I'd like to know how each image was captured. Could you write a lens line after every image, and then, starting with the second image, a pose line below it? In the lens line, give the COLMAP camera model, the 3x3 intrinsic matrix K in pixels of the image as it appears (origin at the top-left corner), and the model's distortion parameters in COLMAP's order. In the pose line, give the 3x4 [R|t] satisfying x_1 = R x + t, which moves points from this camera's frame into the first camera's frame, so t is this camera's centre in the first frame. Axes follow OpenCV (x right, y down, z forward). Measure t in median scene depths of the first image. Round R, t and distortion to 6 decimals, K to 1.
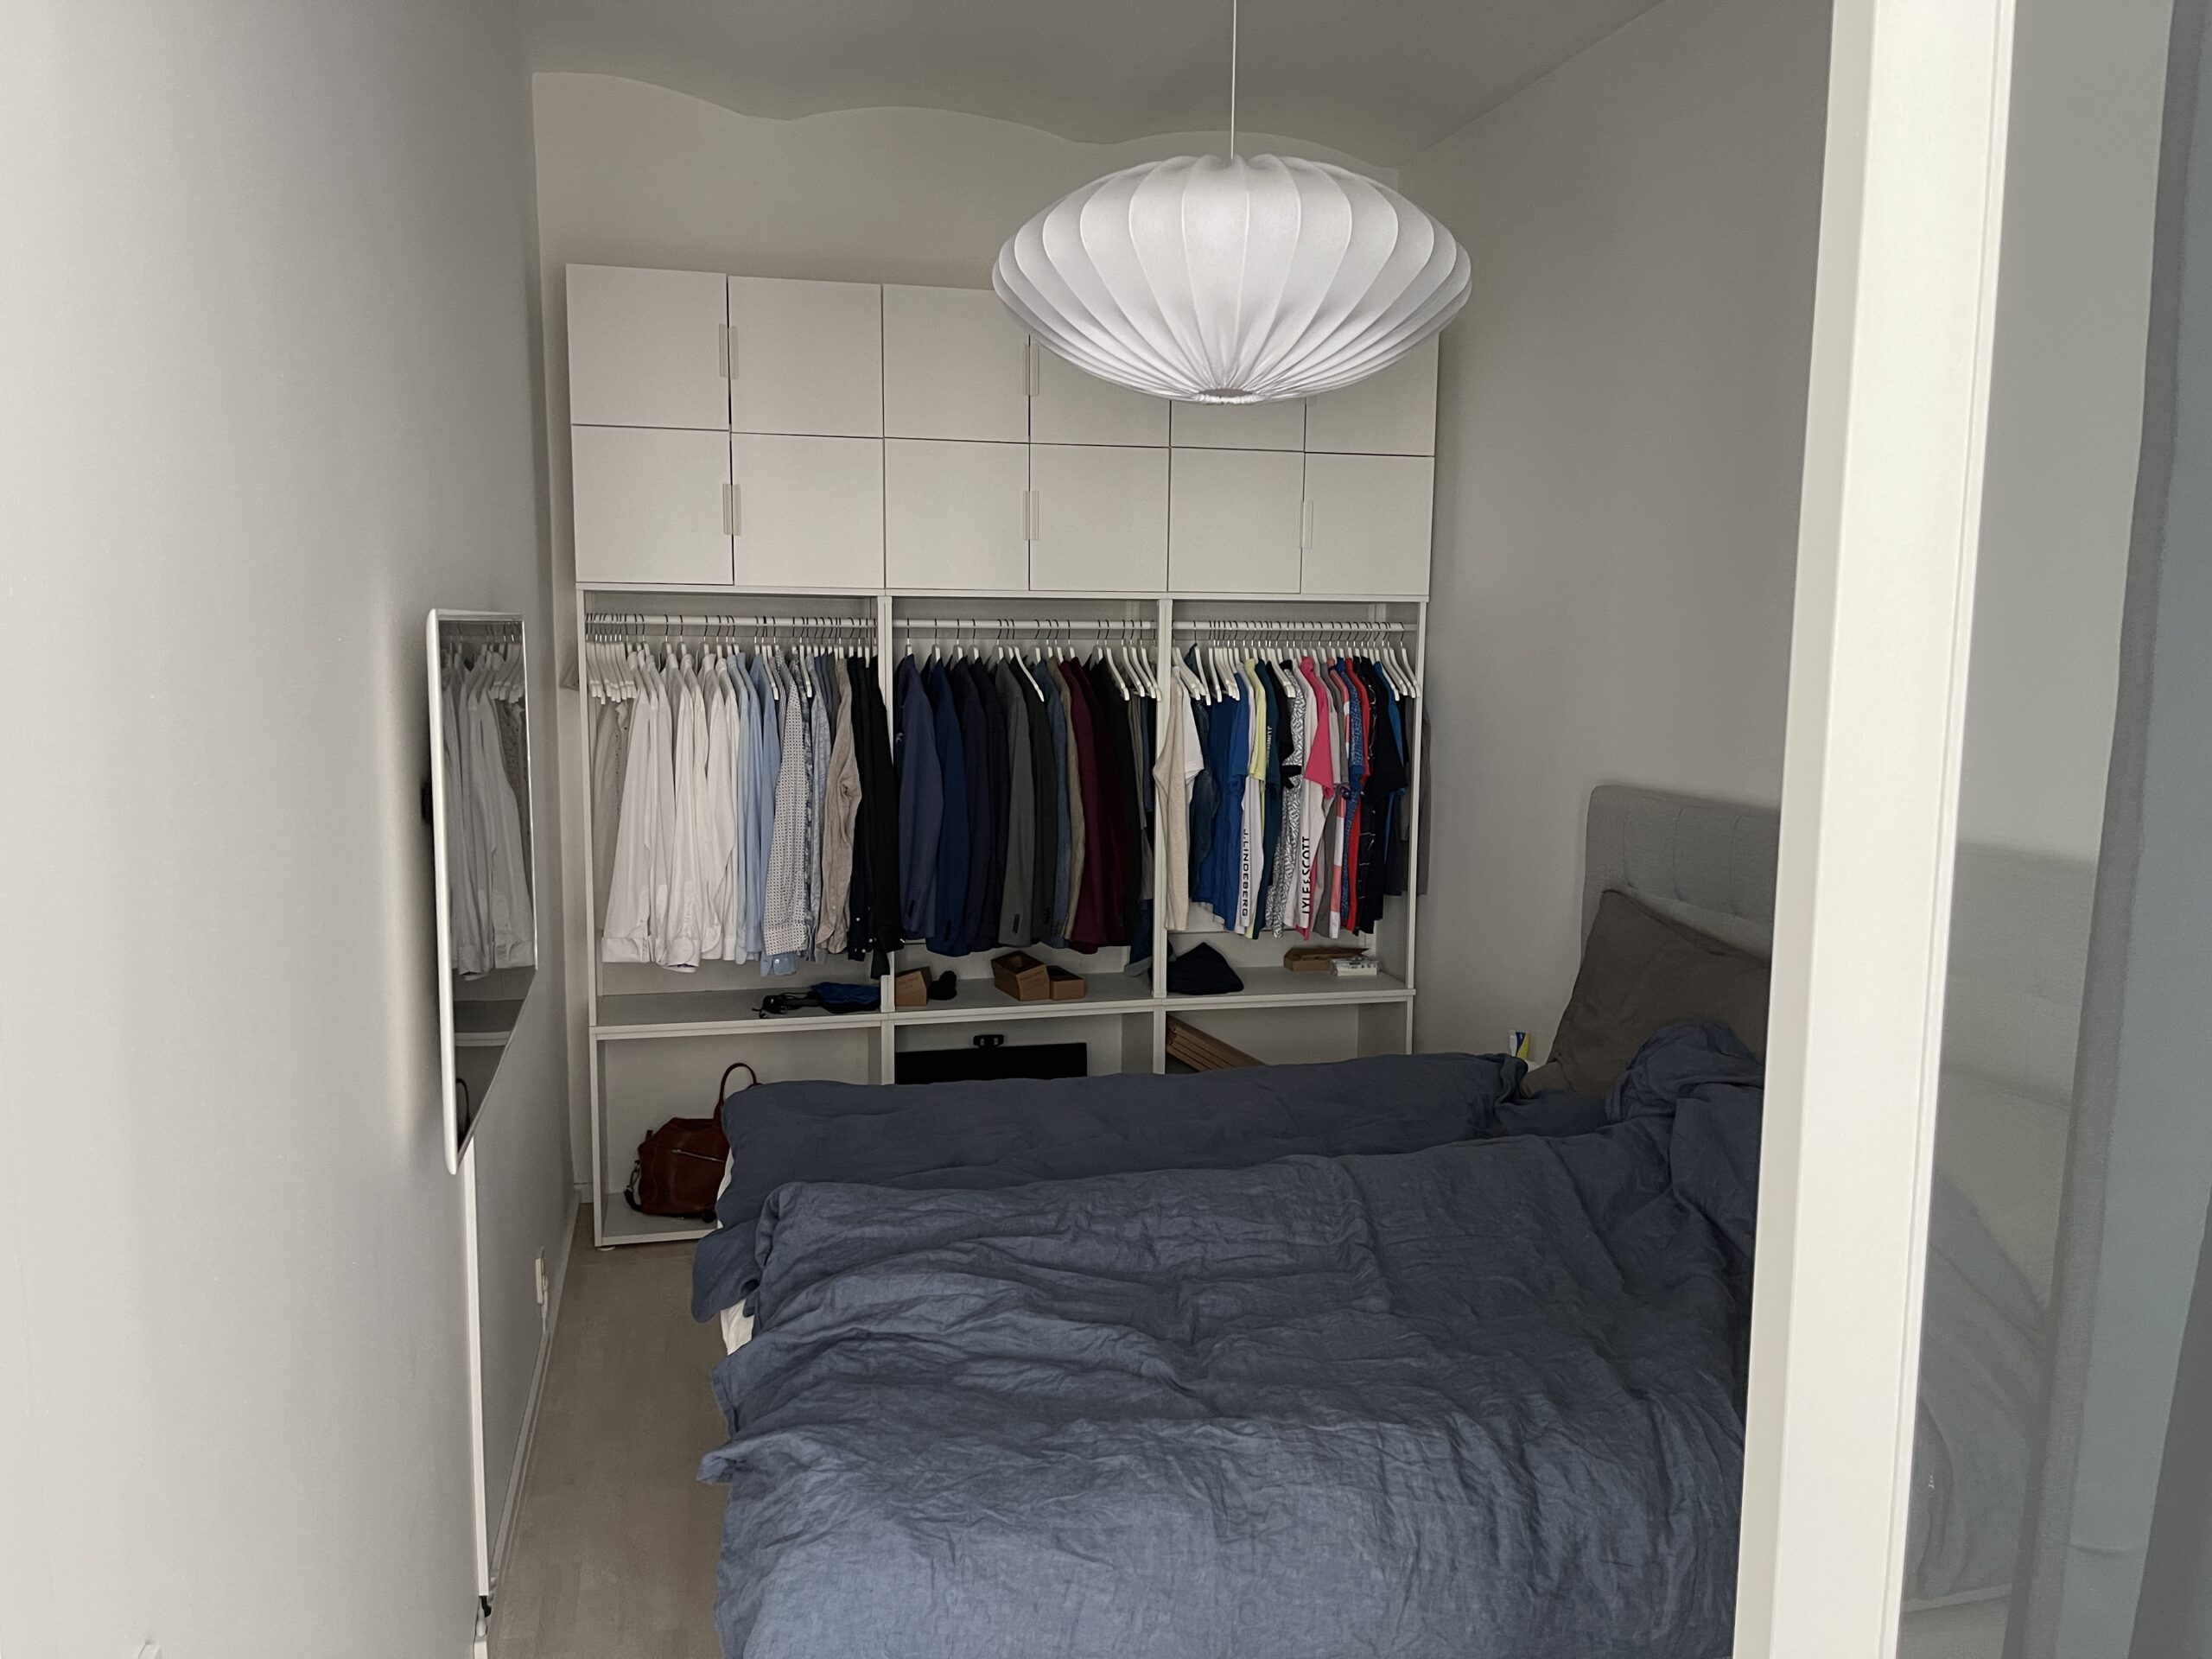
lens RADIAL K [[1634.0, 0, 1118.4], [0, 1634.0, 841.1], [0, 0, 1]] dist [0.037669, 0.000192]
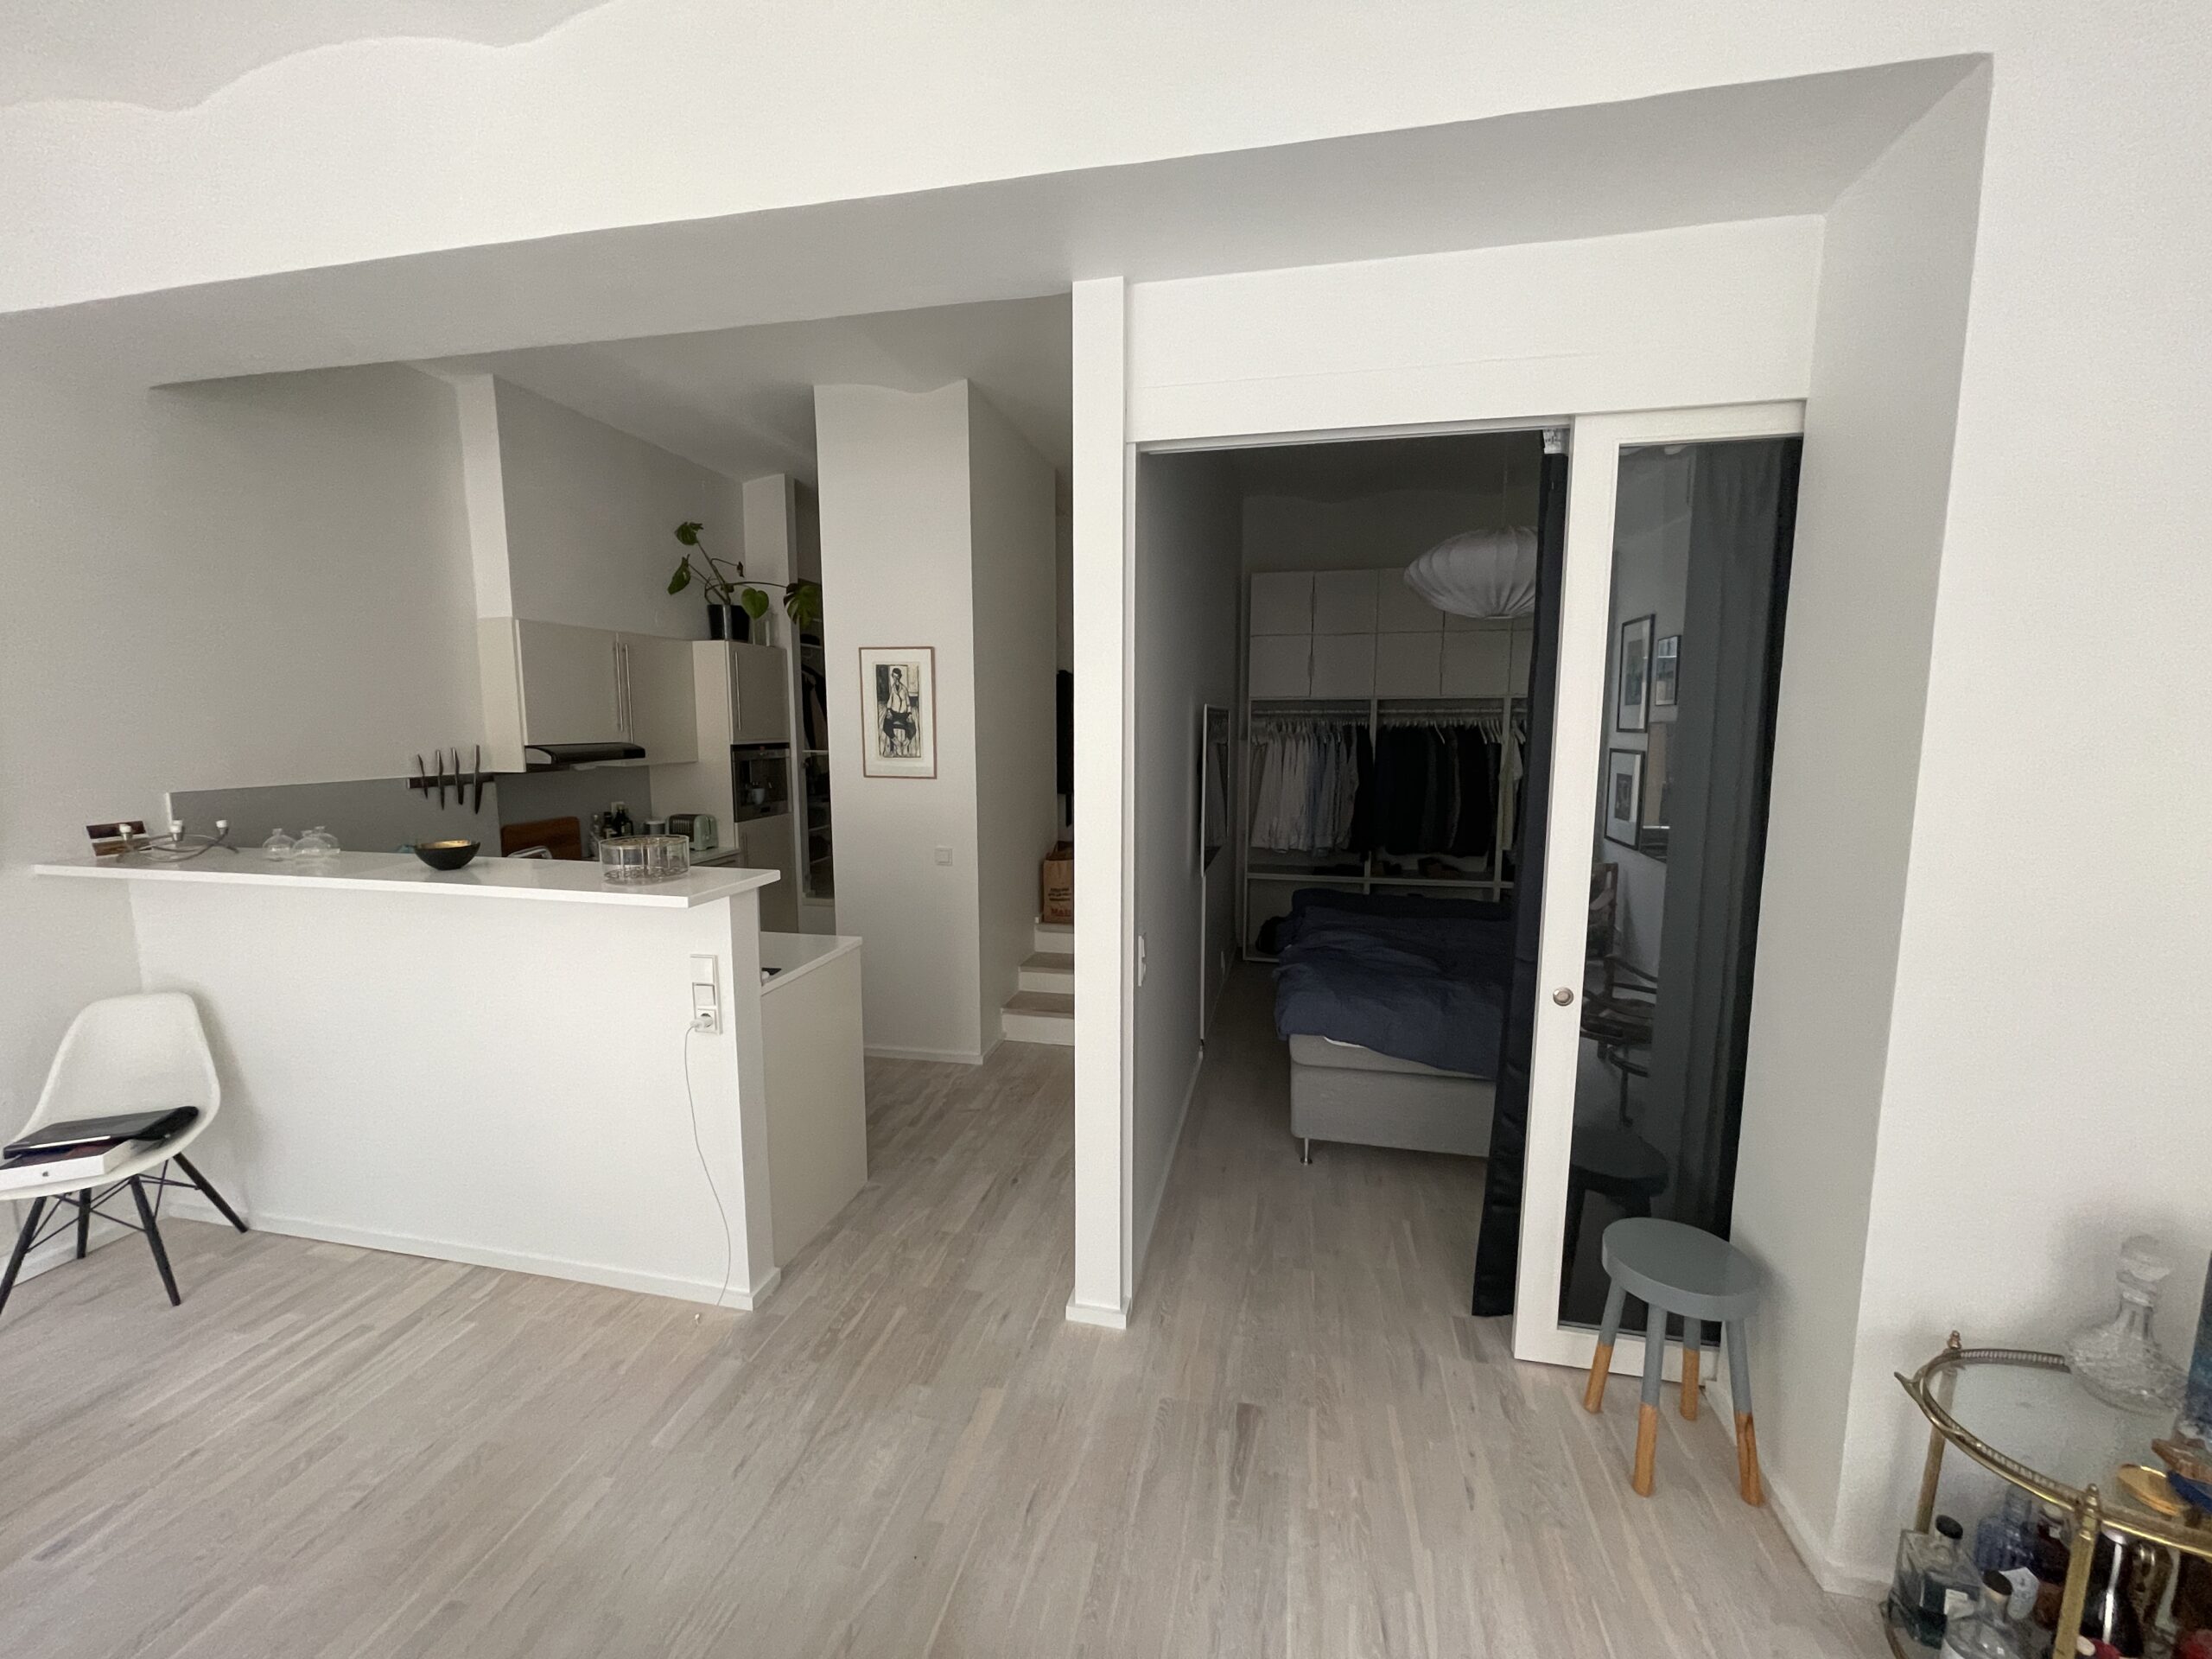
lens RADIAL K [[886.4, 0, 1096.4], [0, 886.4, 841.1], [0, 0, 1]] dist [-0.002576, -0.000275]
pose [[0.884575, 0.049217, -0.463795, 0.106055], [-0.048267, 0.998737, 0.013927, 0.055933], [0.463894, 0.010066, 0.885833, -0.315890]]
